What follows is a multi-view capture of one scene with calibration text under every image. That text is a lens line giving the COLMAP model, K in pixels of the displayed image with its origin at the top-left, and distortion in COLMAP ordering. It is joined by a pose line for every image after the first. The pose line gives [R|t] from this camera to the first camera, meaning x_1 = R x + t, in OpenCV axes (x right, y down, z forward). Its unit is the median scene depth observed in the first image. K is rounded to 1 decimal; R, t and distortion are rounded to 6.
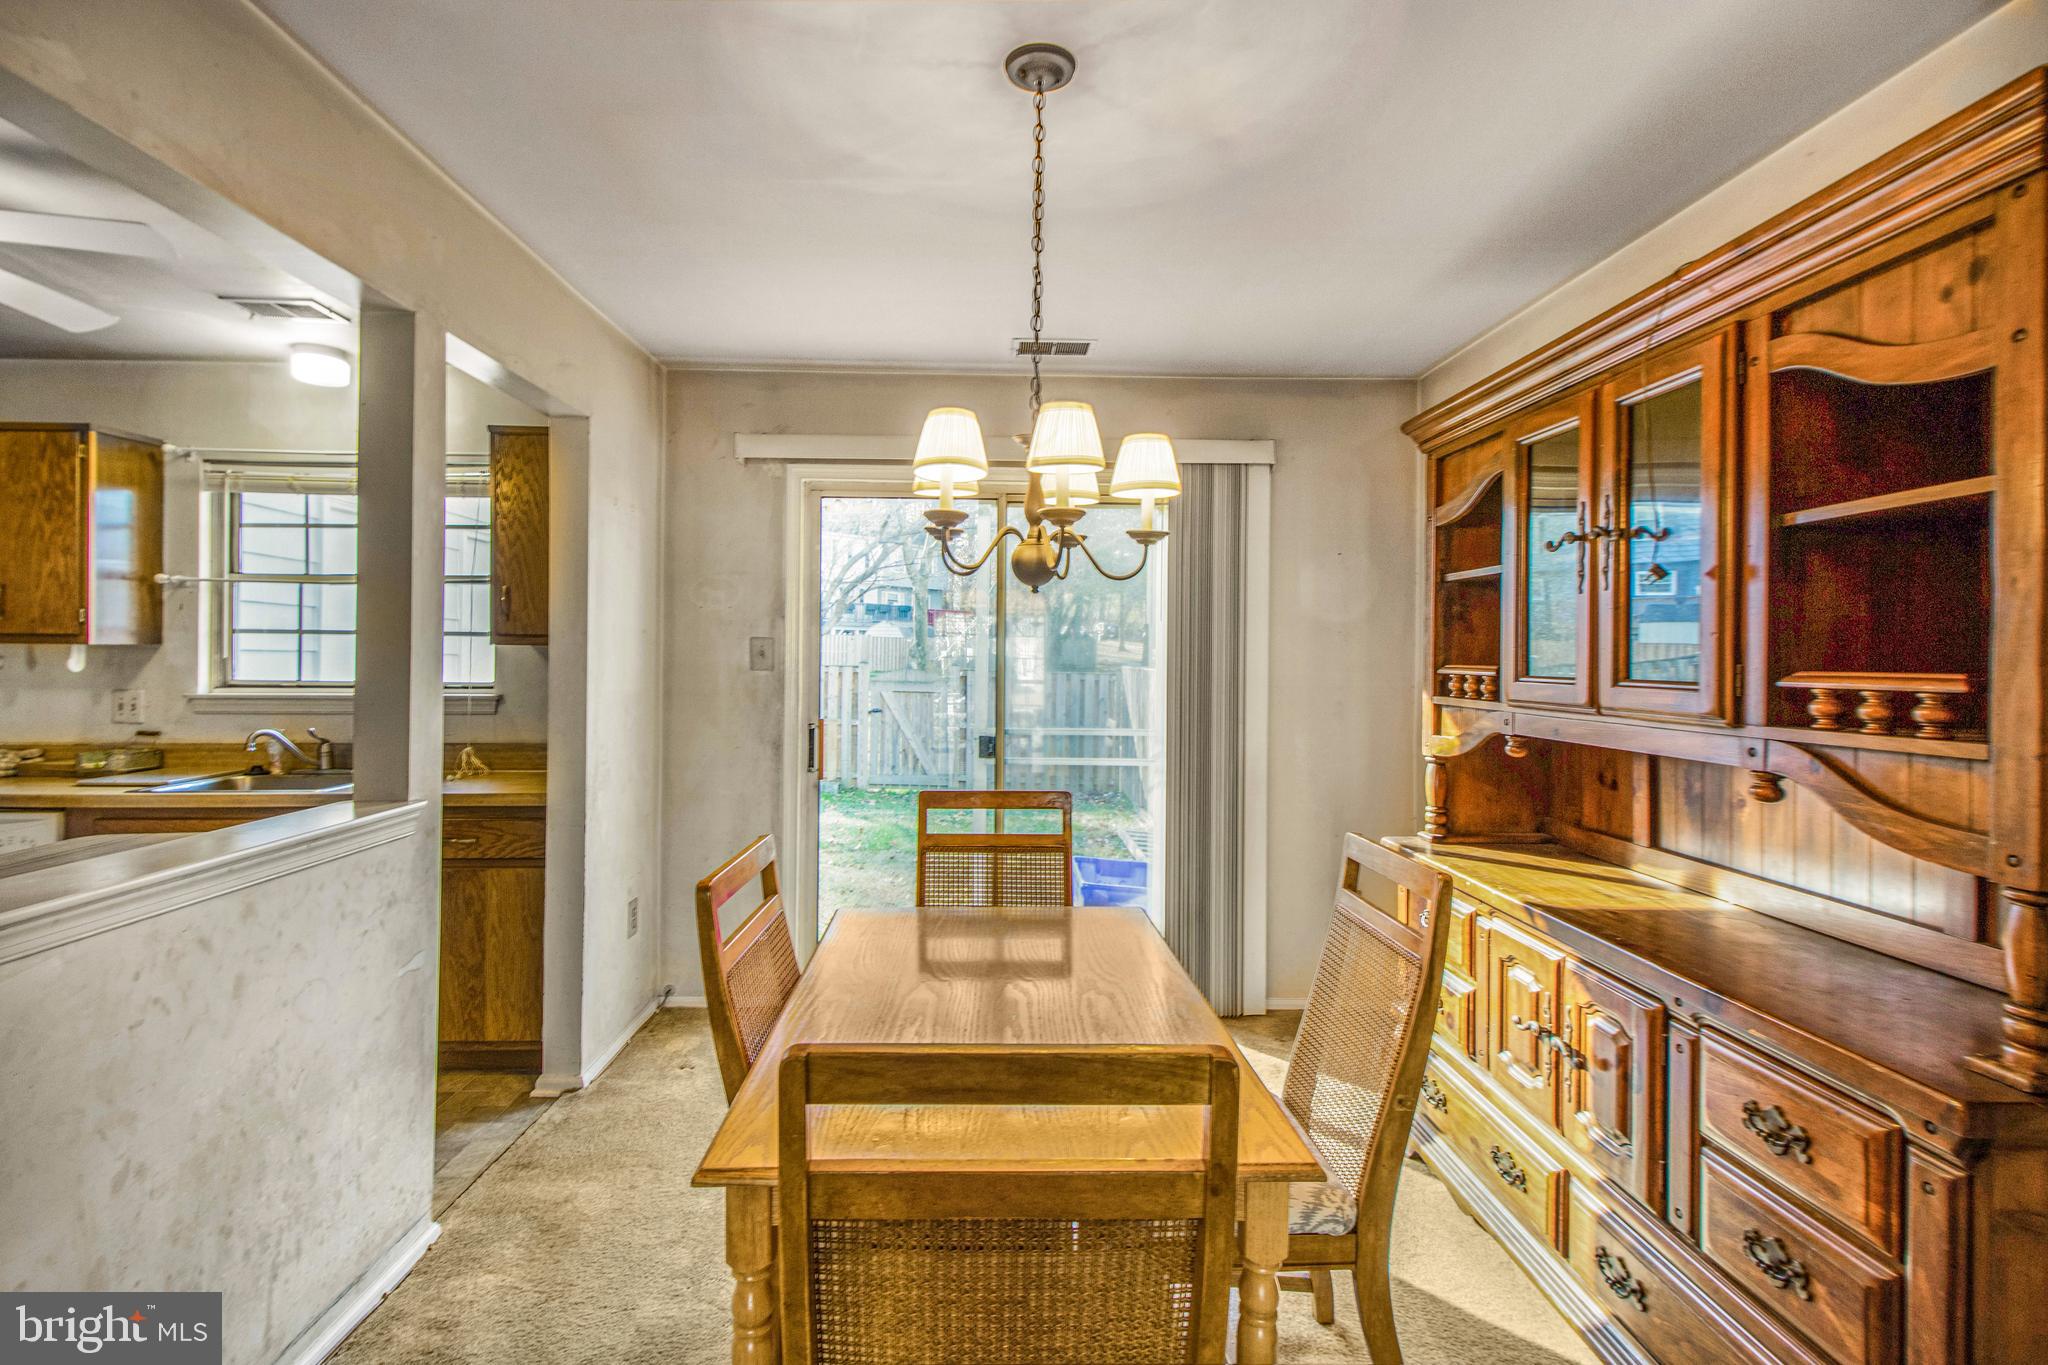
lens RADIAL K [[965.2, 0, 997.3], [0, 965.2, 654.5], [0, 0, 1]] dist [0.020982, -0.013589]
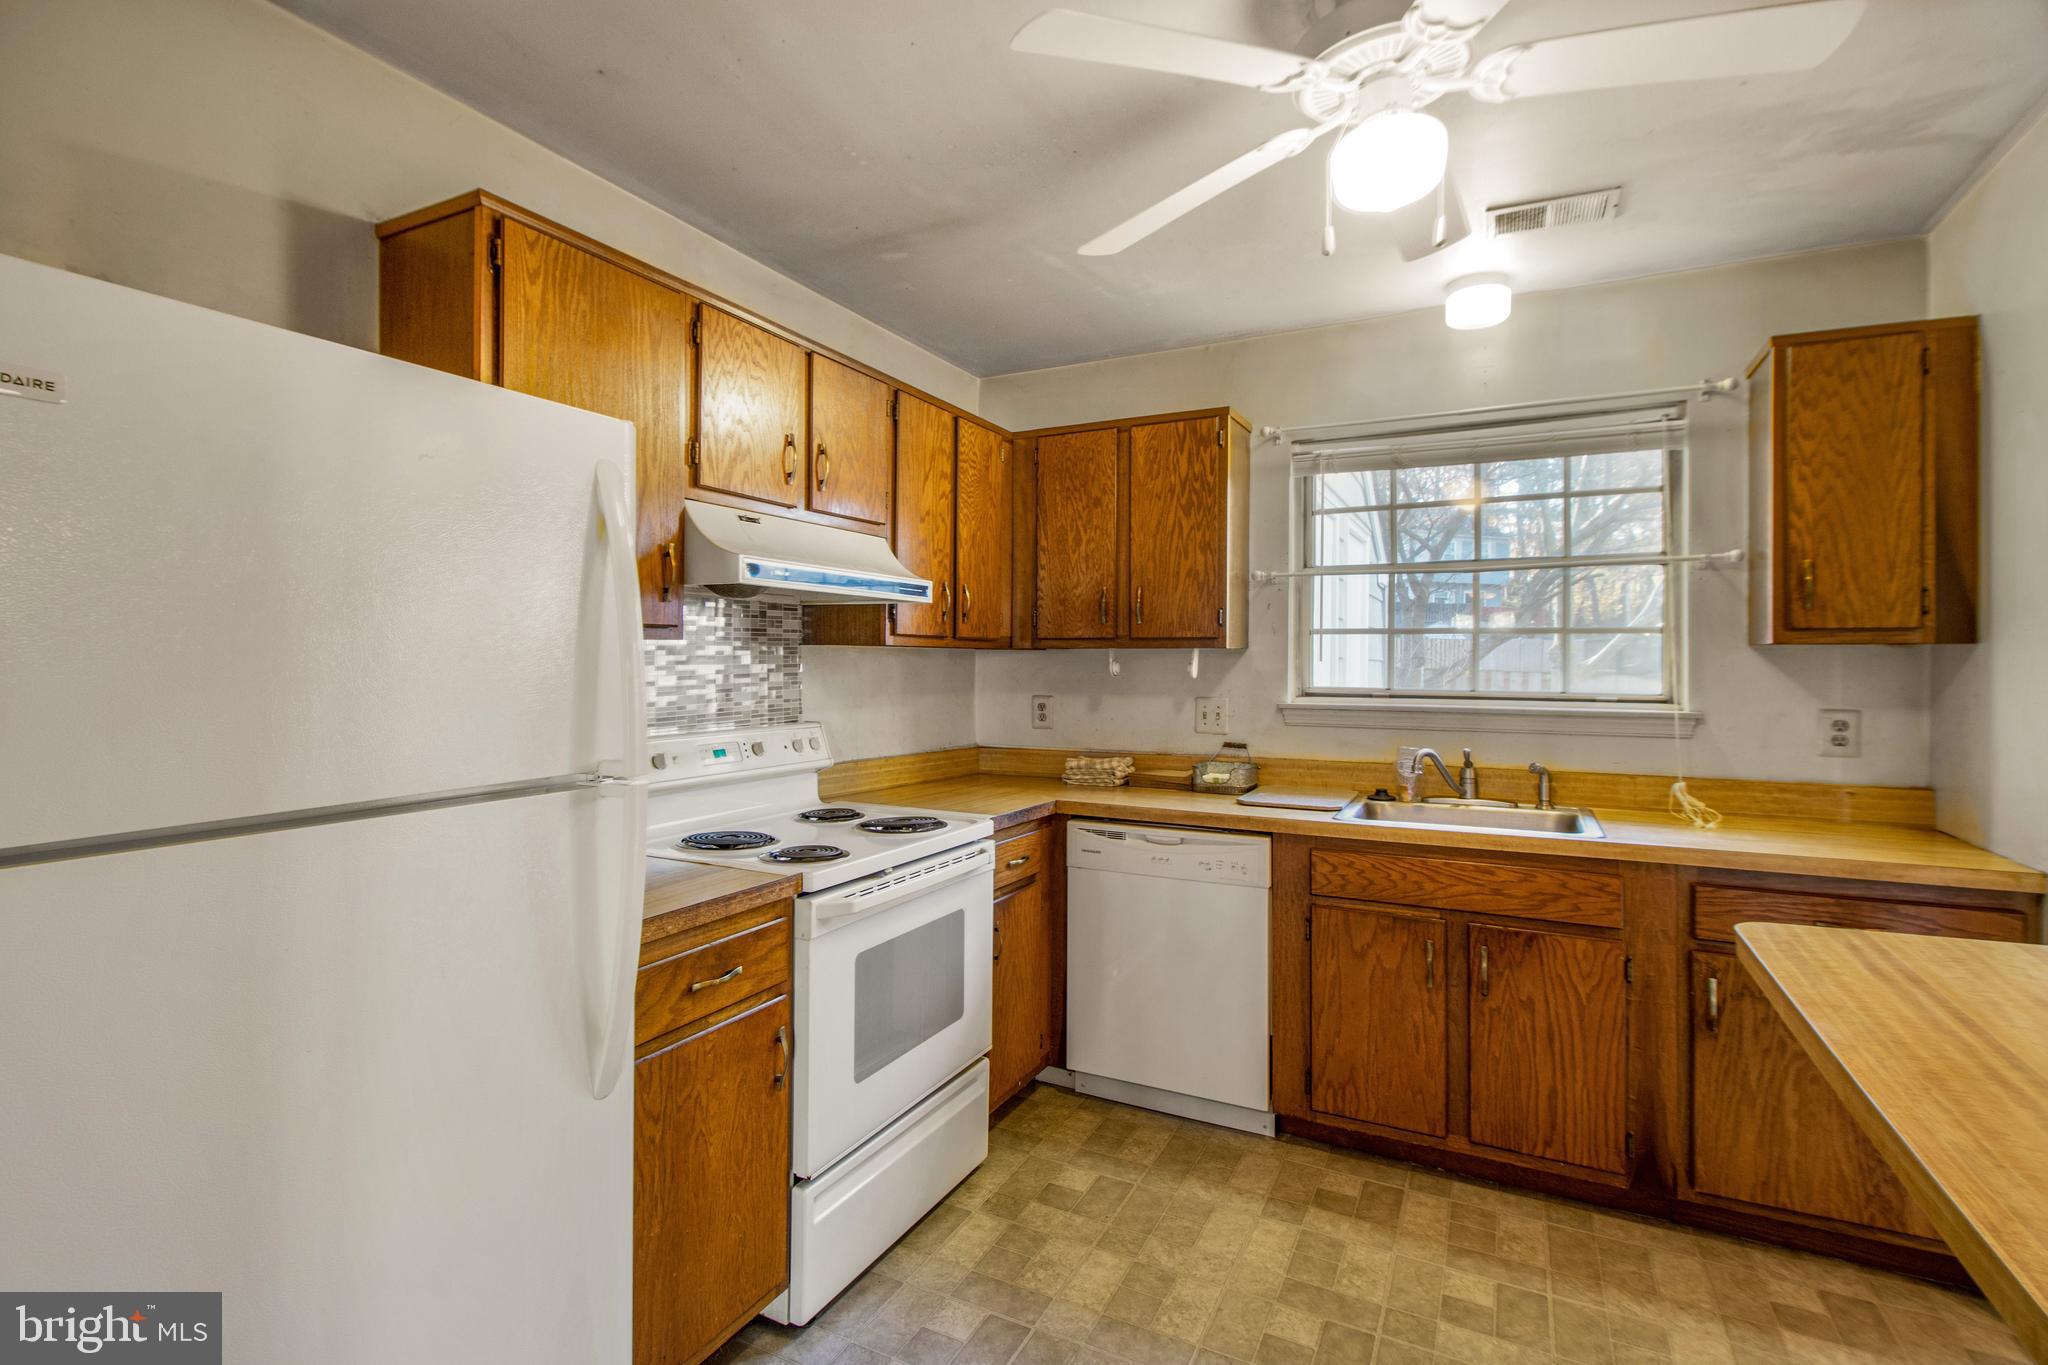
lens RADIAL K [[965.2, 0, 997.3], [0, 965.2, 654.5], [0, 0, 1]] dist [0.020982, -0.013589]
pose [[0.876918, -0.005757, -0.480605, -0.683780], [0.002828, 0.999973, -0.006818, 0.000984], [0.480631, 0.004620, 0.876911, 0.098486]]
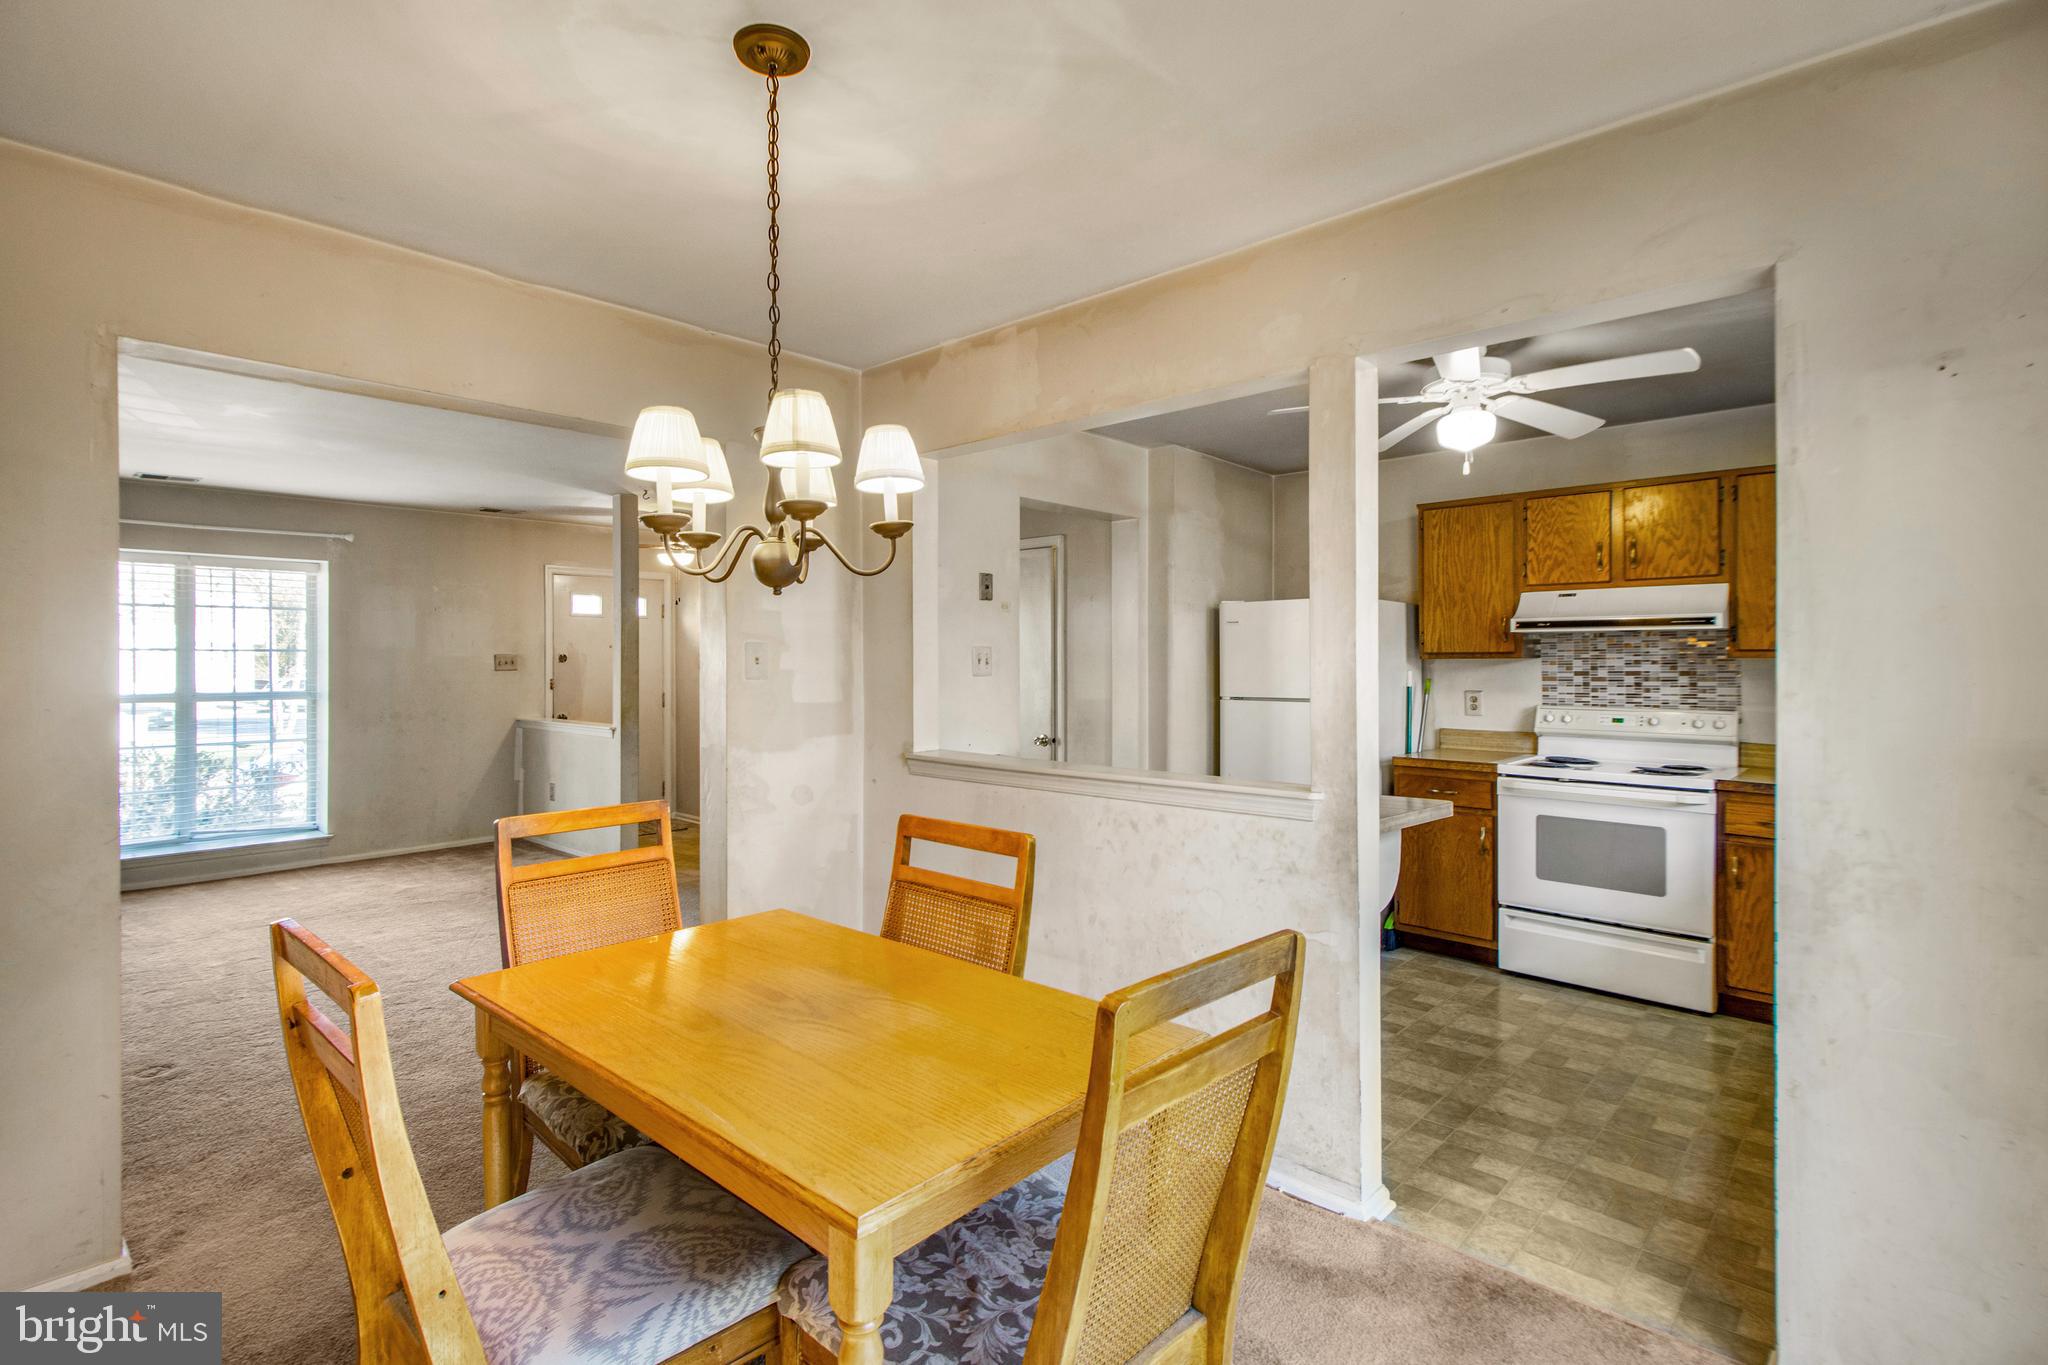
lens RADIAL K [[987.9, 0, 1012.6], [0, 987.9, 669.2], [0, 0, 1]] dist [0.038100, 0.000201]
pose [[-0.690209, -0.003234, -0.723602, 0.307071], [-0.003338, 0.999994, -0.001285, 0.005298], [0.723602, 0.001528, -0.690216, 0.972491]]
